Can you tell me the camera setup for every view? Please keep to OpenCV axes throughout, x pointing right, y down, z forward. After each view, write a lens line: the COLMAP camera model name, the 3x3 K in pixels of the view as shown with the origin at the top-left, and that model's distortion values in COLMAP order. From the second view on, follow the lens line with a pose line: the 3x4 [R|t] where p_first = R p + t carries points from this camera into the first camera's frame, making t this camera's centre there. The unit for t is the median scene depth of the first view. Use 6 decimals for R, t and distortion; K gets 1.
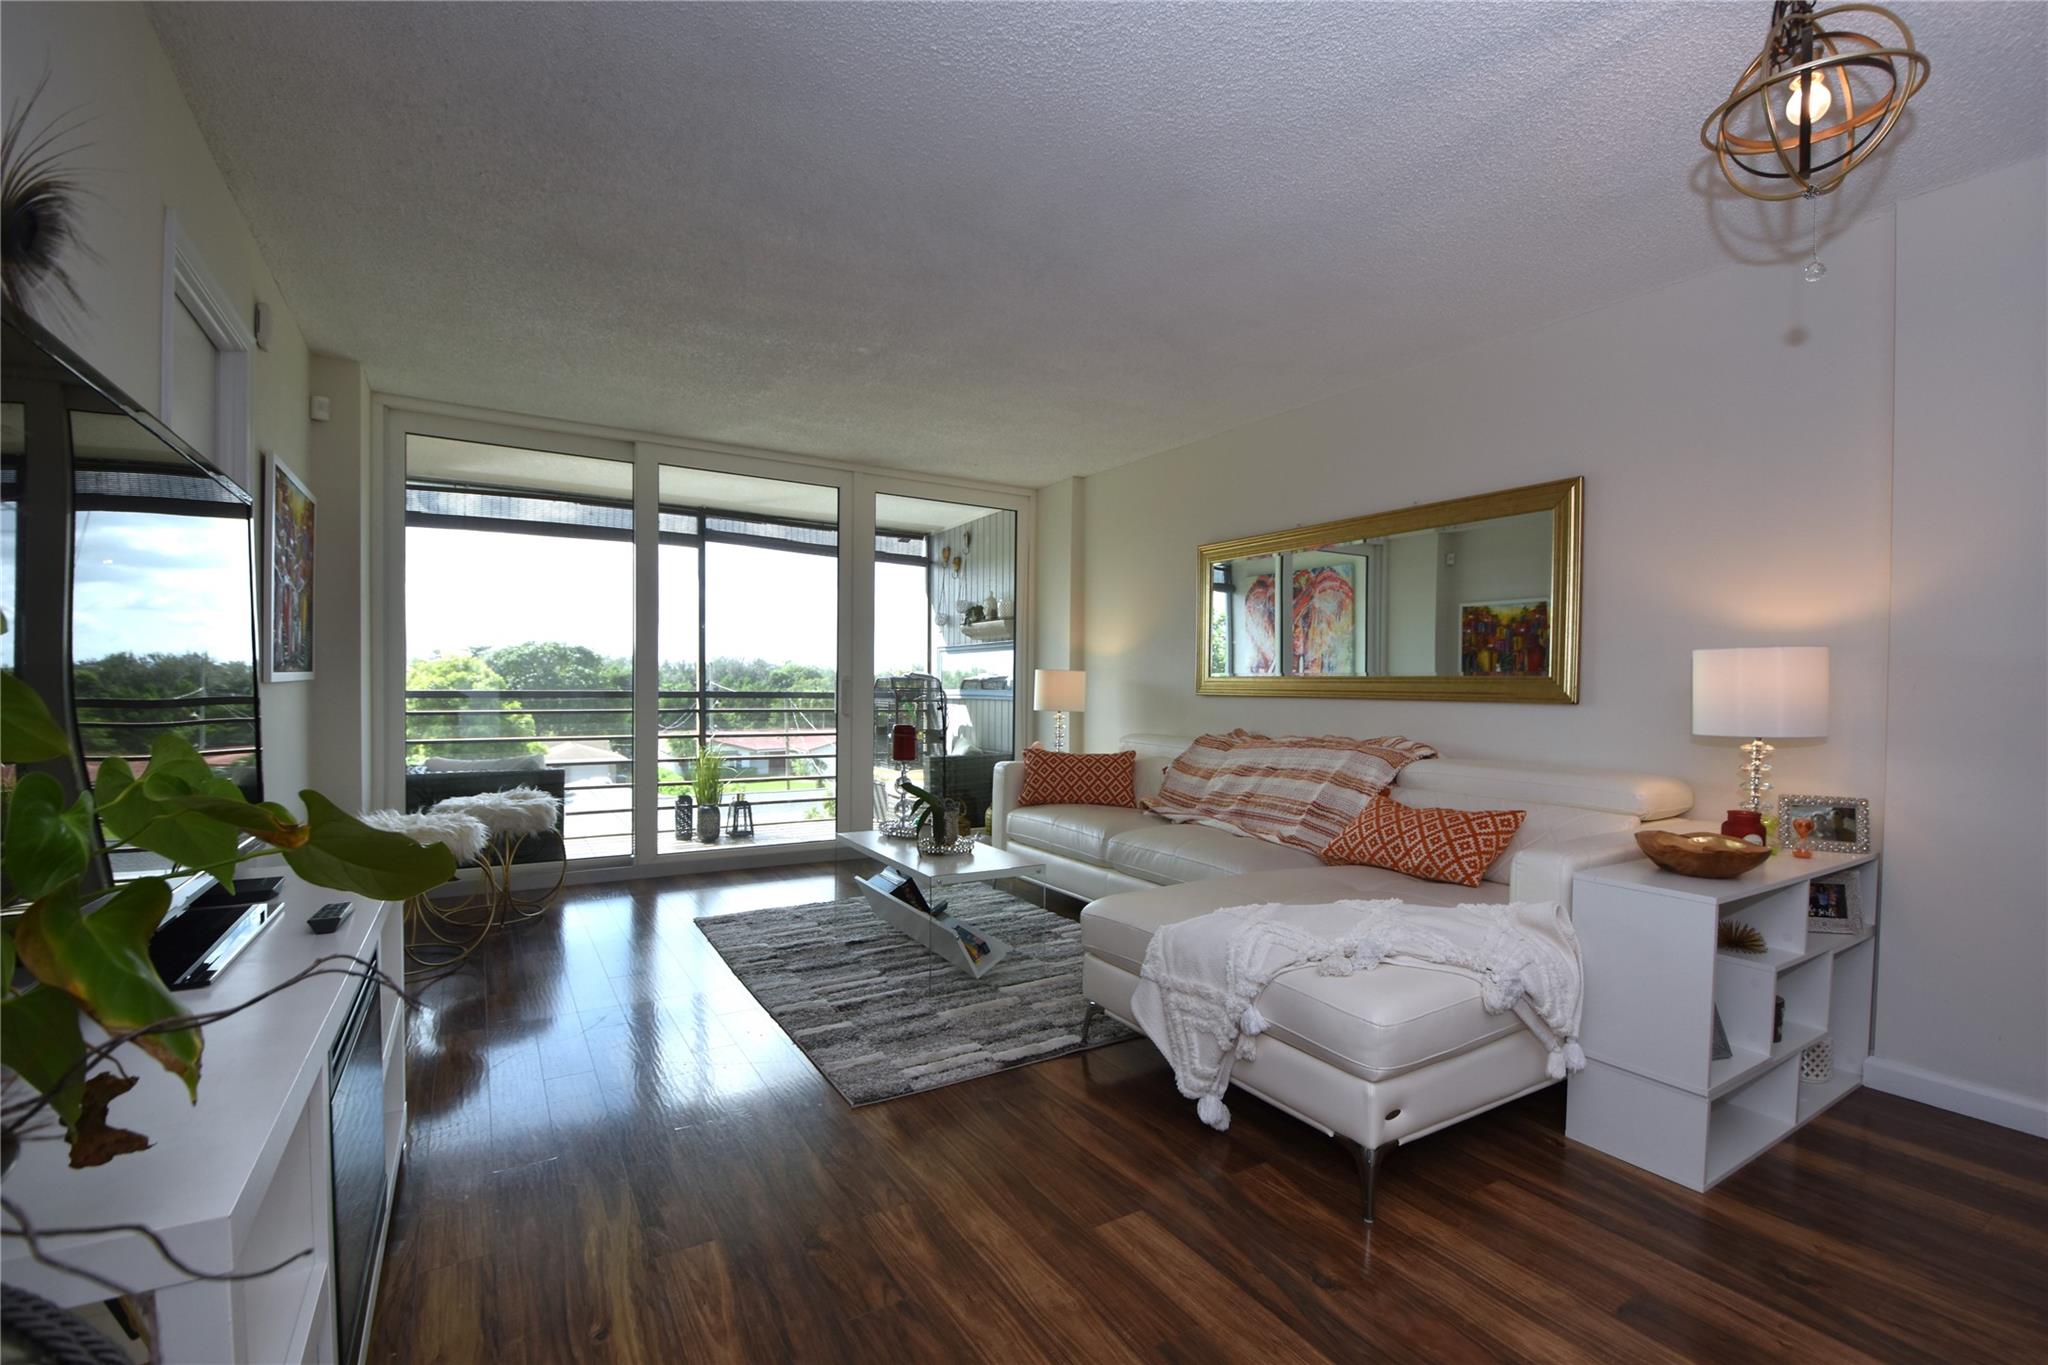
lens RADIAL K [[914.6, 0, 1015.4], [0, 914.6, 695.5], [0, 0, 1]] dist [0.000140, -0.010072]
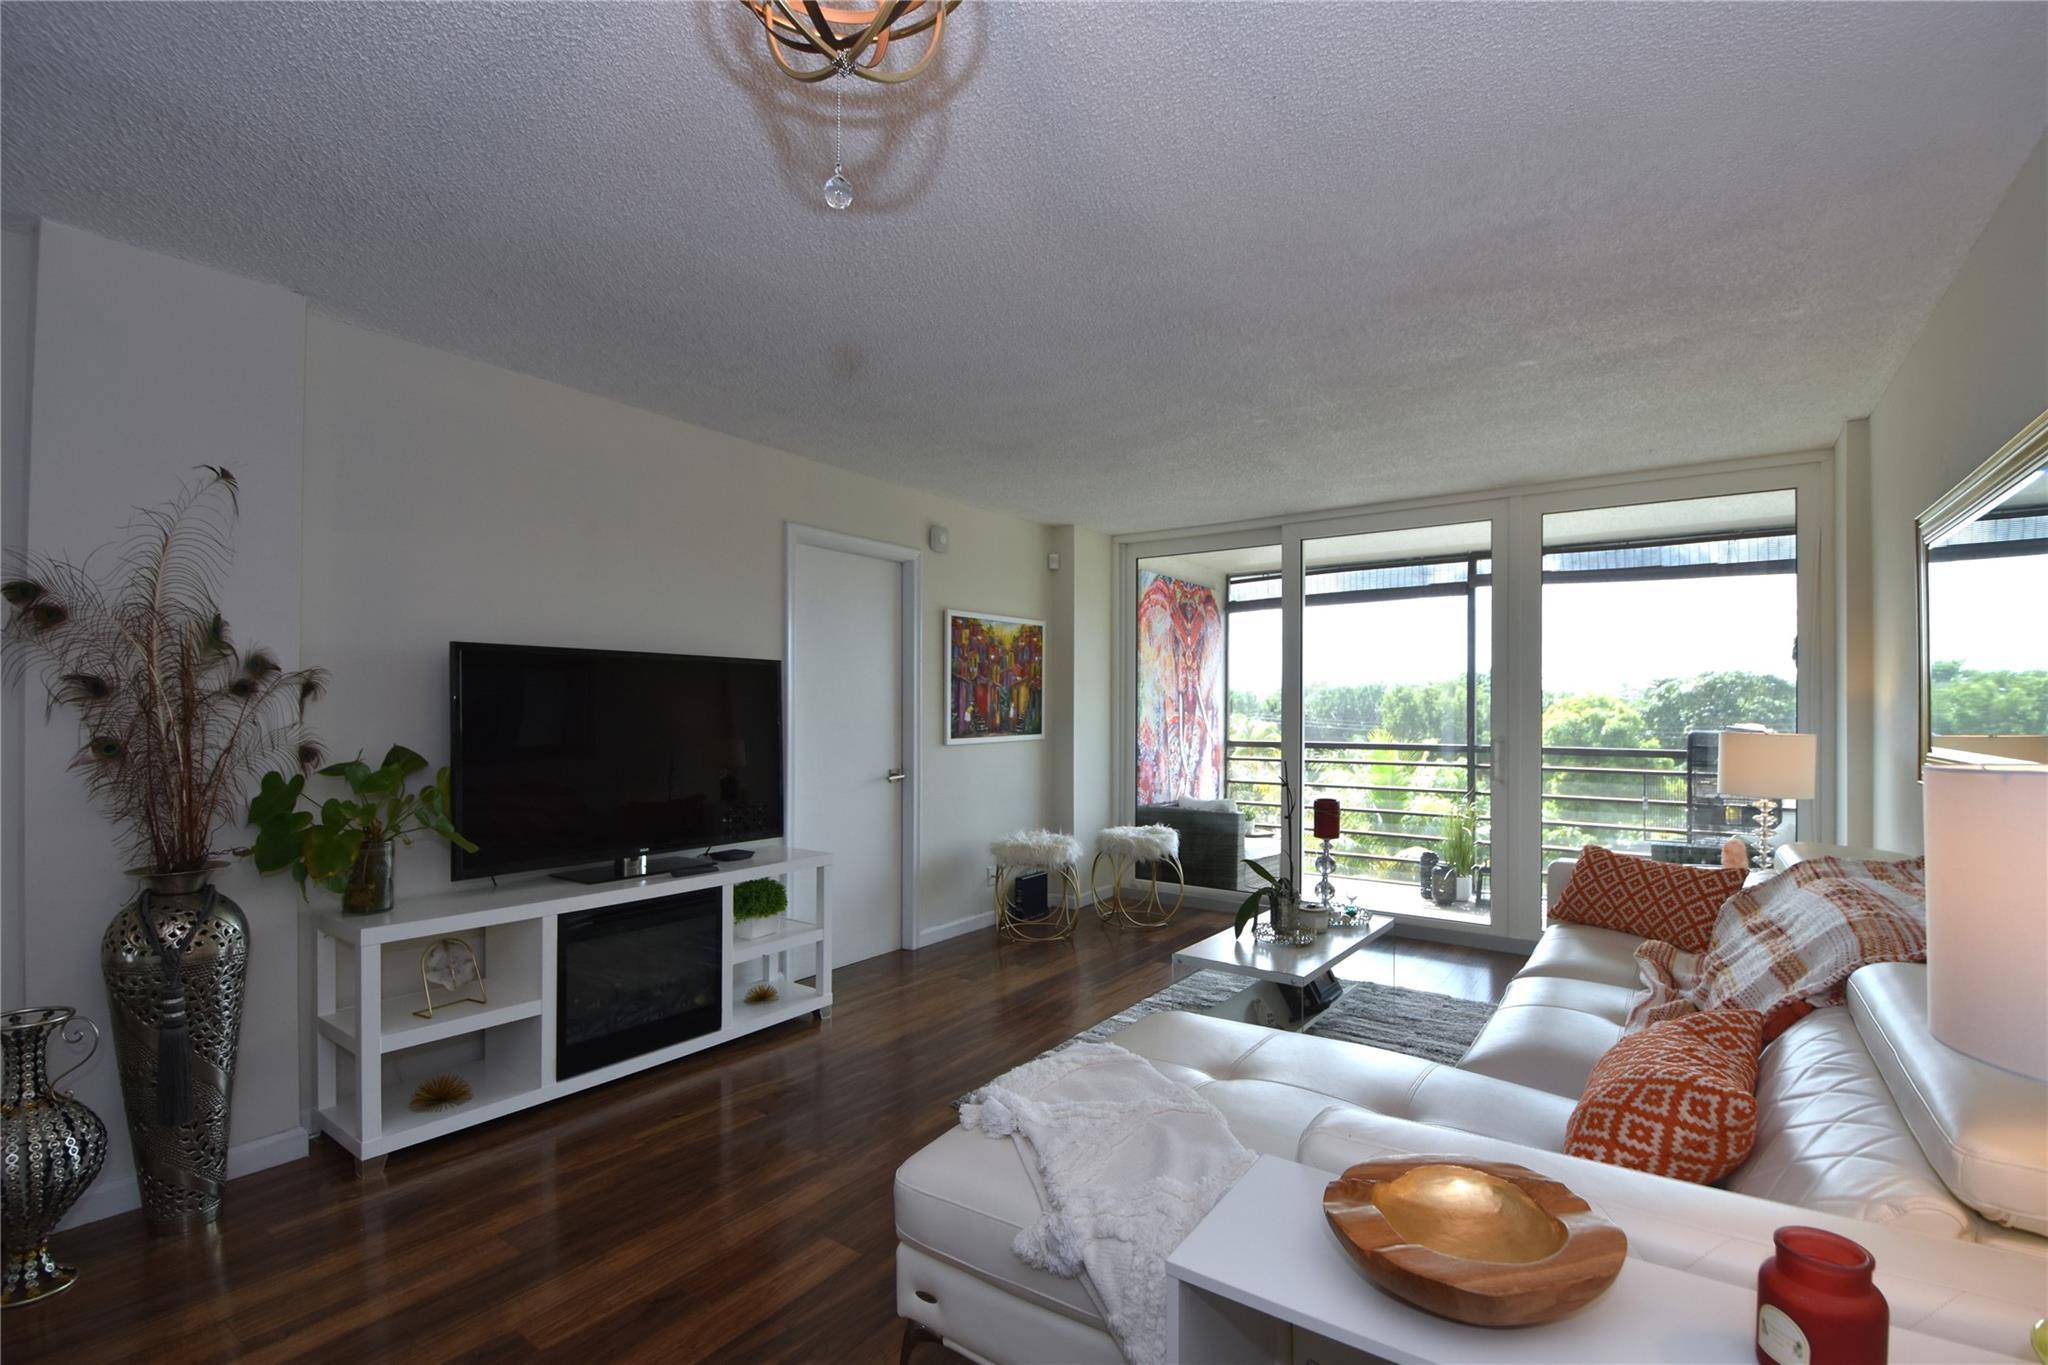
lens RADIAL K [[914.6, 0, 1015.4], [0, 914.6, 695.5], [0, 0, 1]] dist [0.000140, -0.010072]
pose [[0.384232, -0.023287, -0.922943, 0.415528], [-0.009468, 0.999530, -0.029161, -0.029162], [0.923188, 0.019943, 0.383831, 0.241752]]
